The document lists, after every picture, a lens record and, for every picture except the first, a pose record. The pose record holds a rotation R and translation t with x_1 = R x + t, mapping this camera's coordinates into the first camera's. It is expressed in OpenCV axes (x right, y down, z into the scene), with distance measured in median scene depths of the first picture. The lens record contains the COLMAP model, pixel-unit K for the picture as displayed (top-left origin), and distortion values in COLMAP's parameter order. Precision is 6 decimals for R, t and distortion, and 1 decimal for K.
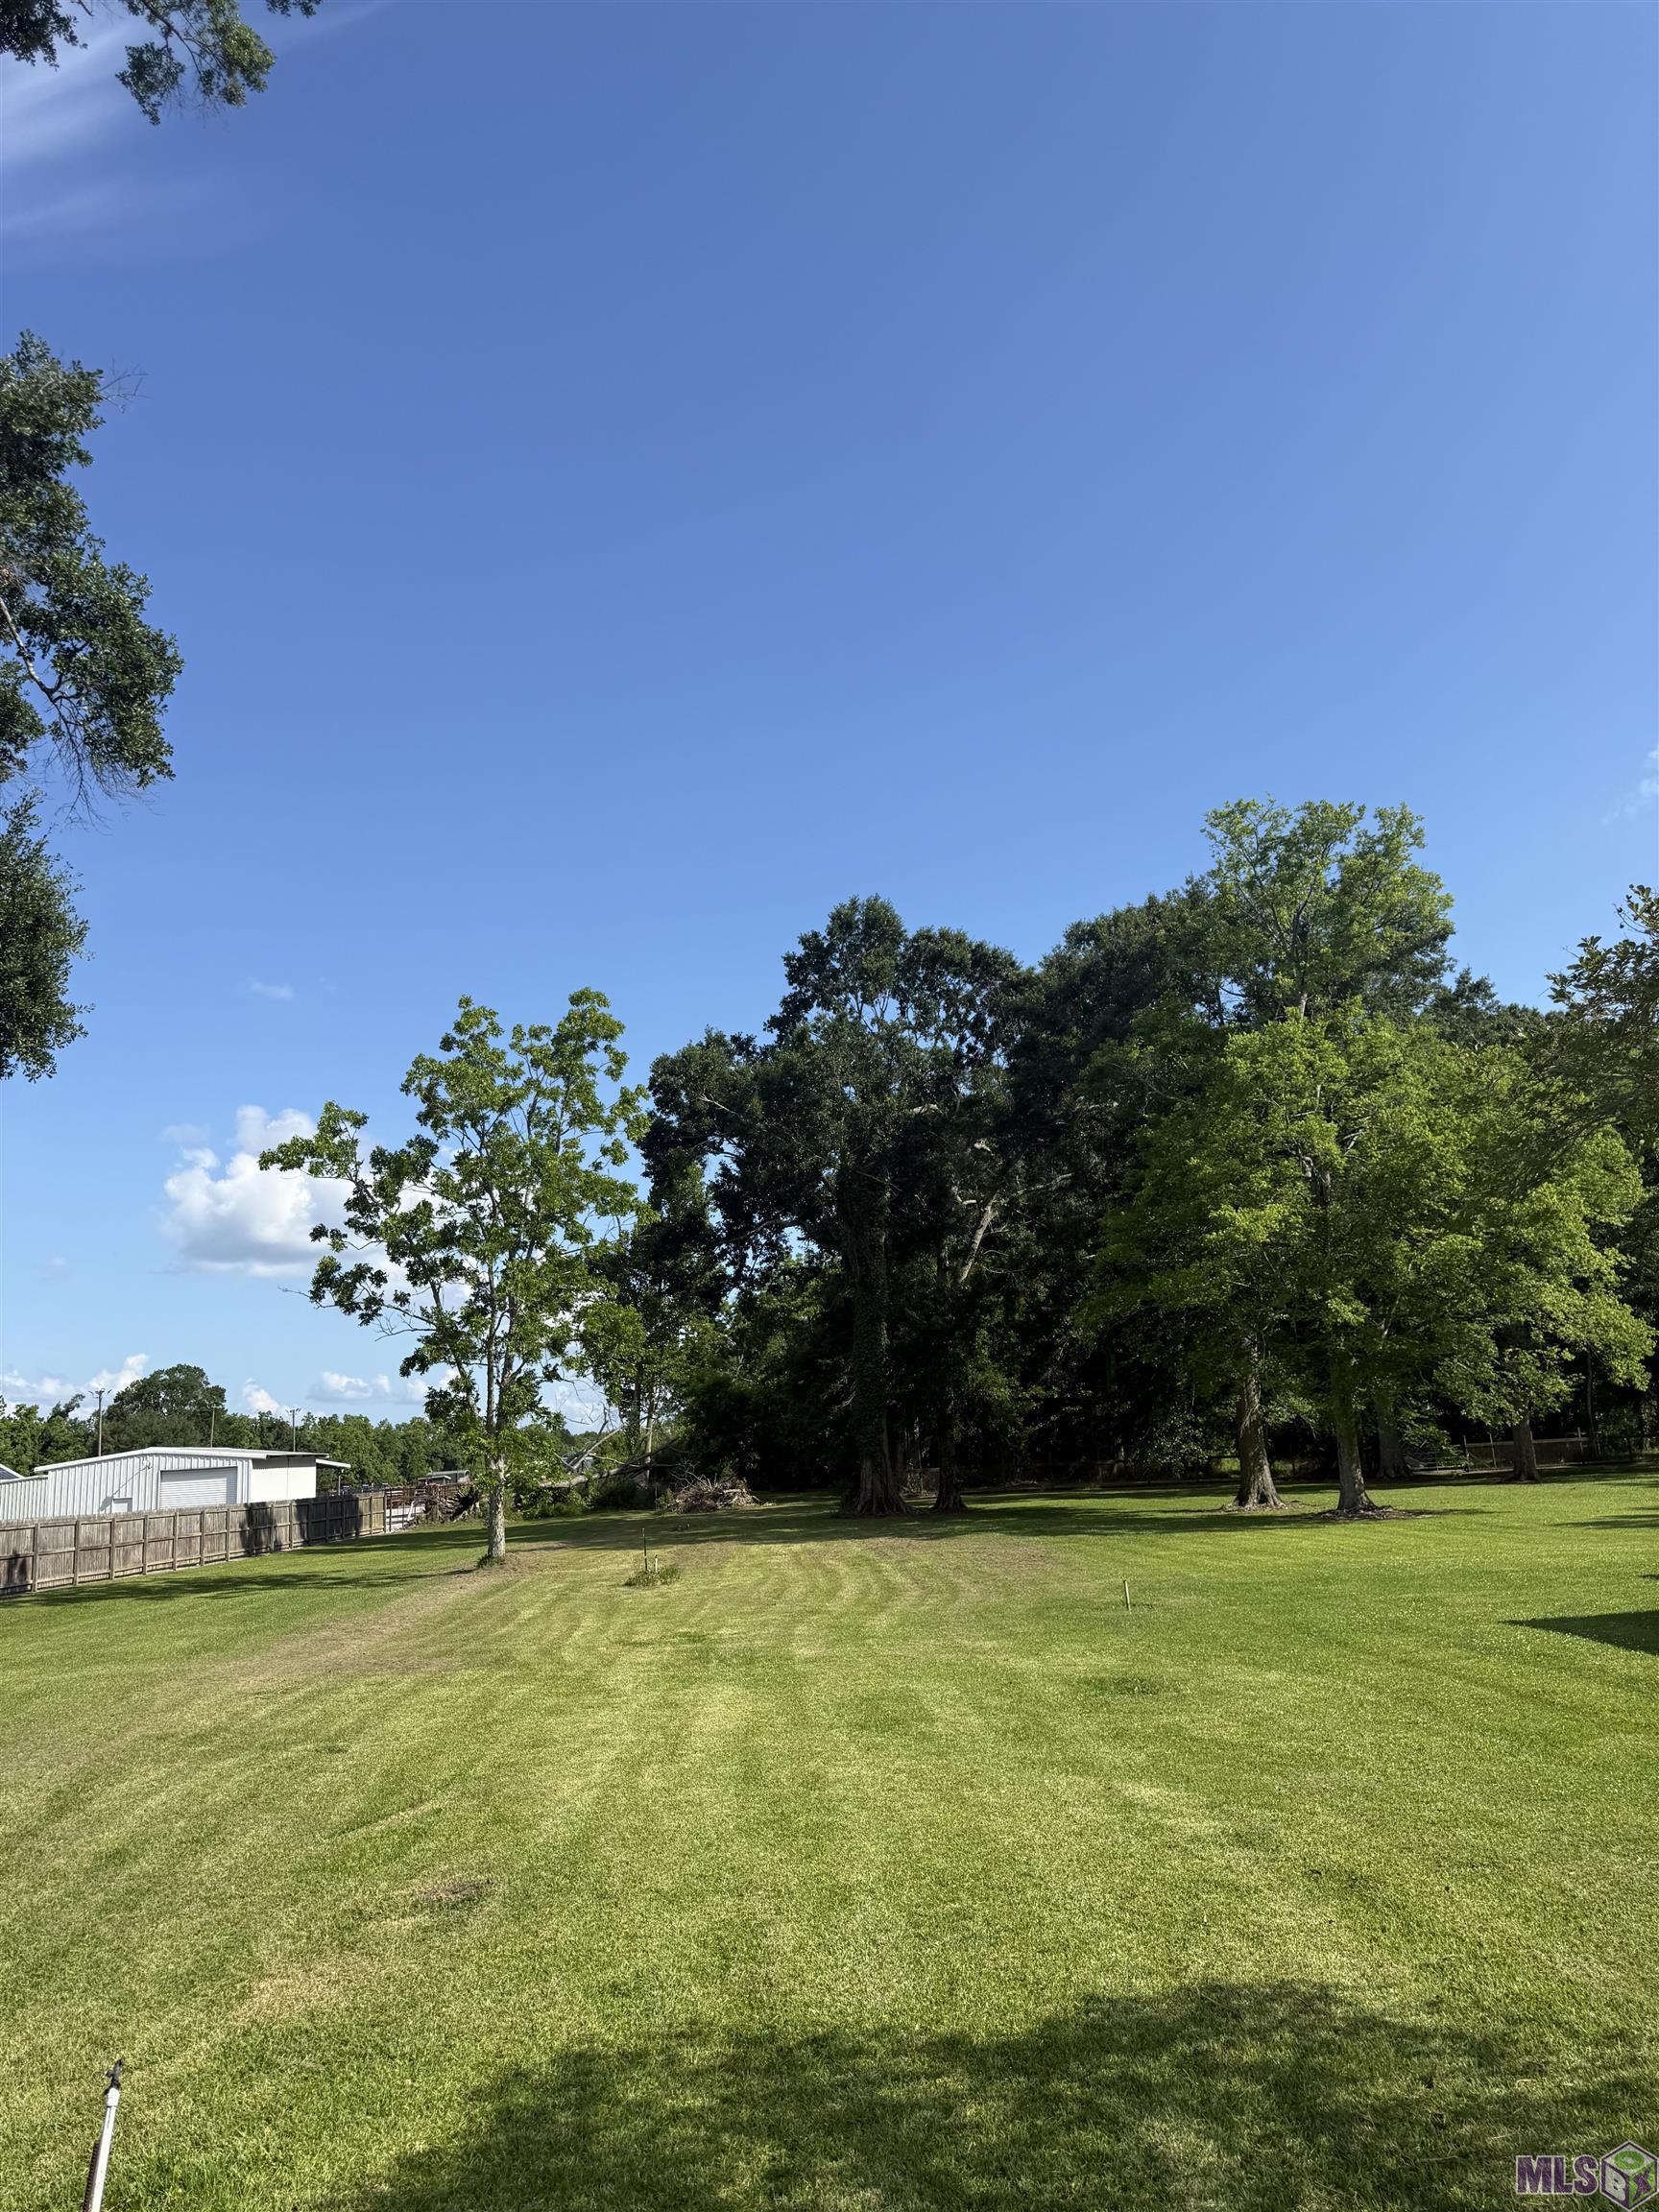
lens RADIAL K [[1558.1, 0, 832.2], [0, 1558.1, 1099.7], [0, 0, 1]] dist [0.044573, -0.000415]
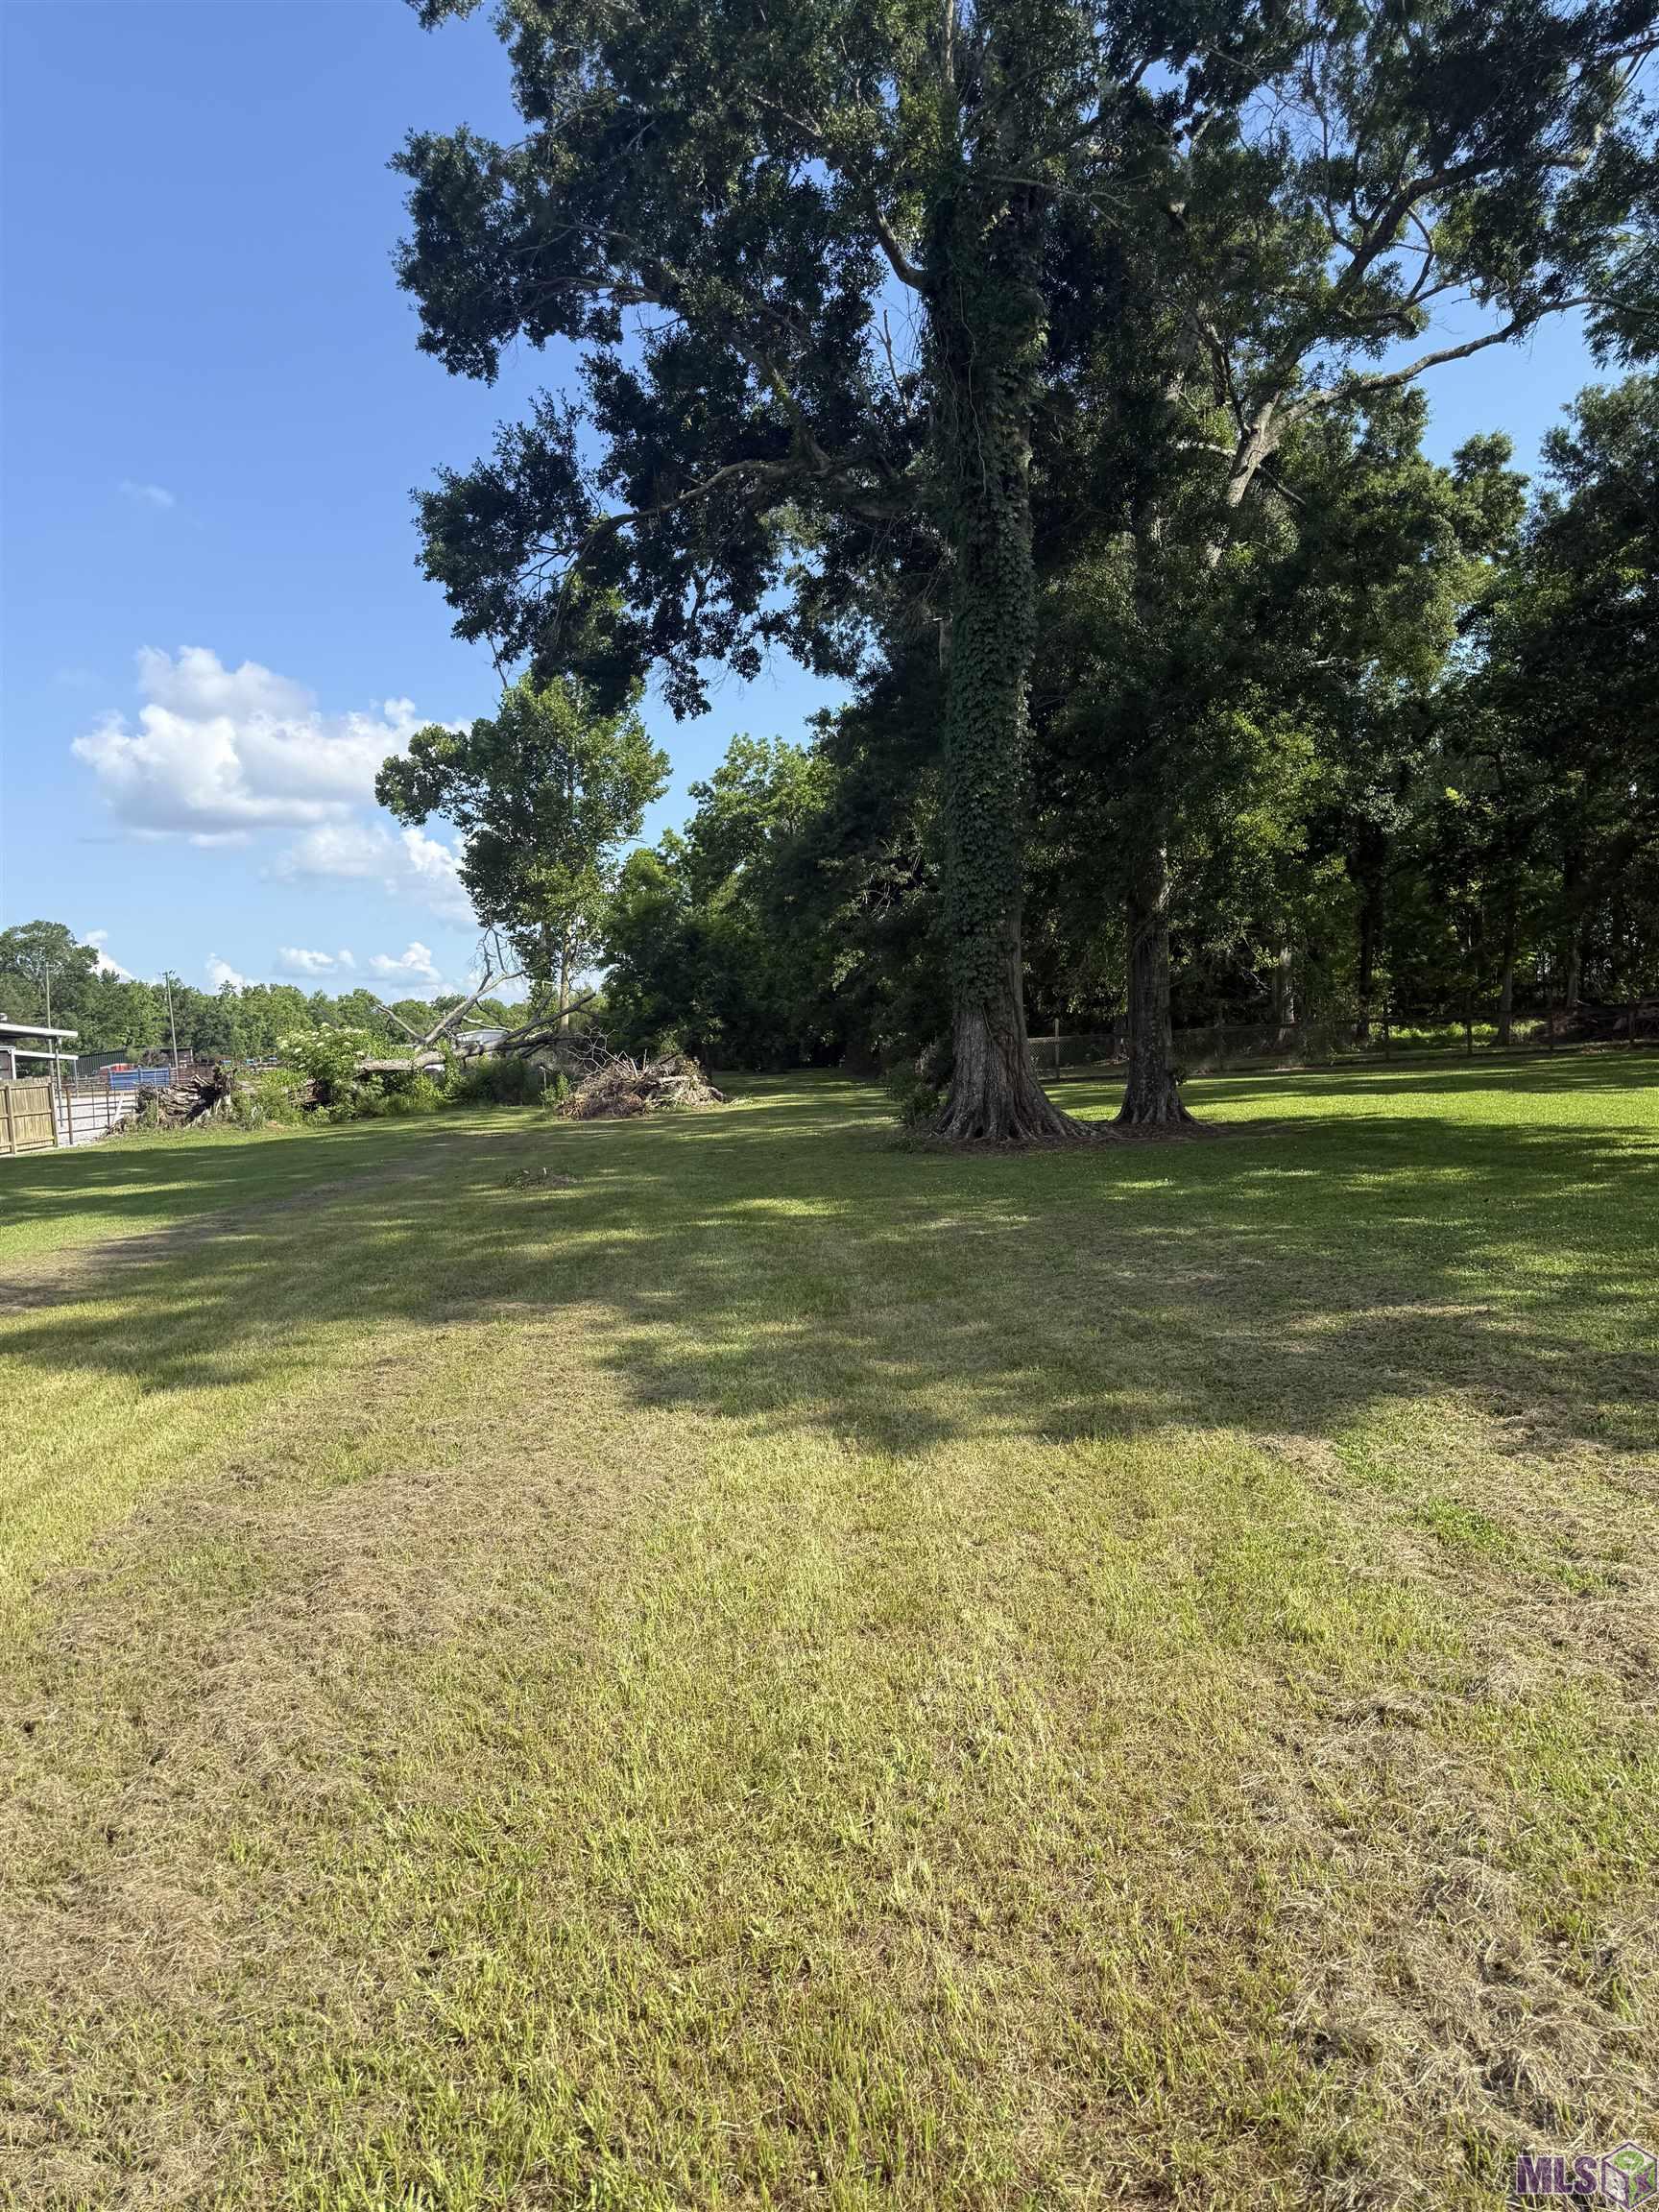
lens RADIAL K [[1558.1, 0, 831.8], [0, 1558.1, 1101.8], [0, 0, 1]] dist [0.044573, -0.000415]
pose [[0.999808, -0.001182, 0.019548, -0.016048], [-0.004050, 0.964127, 0.265410, 0.097169], [-0.019161, -0.265438, 0.963938, 0.405241]]
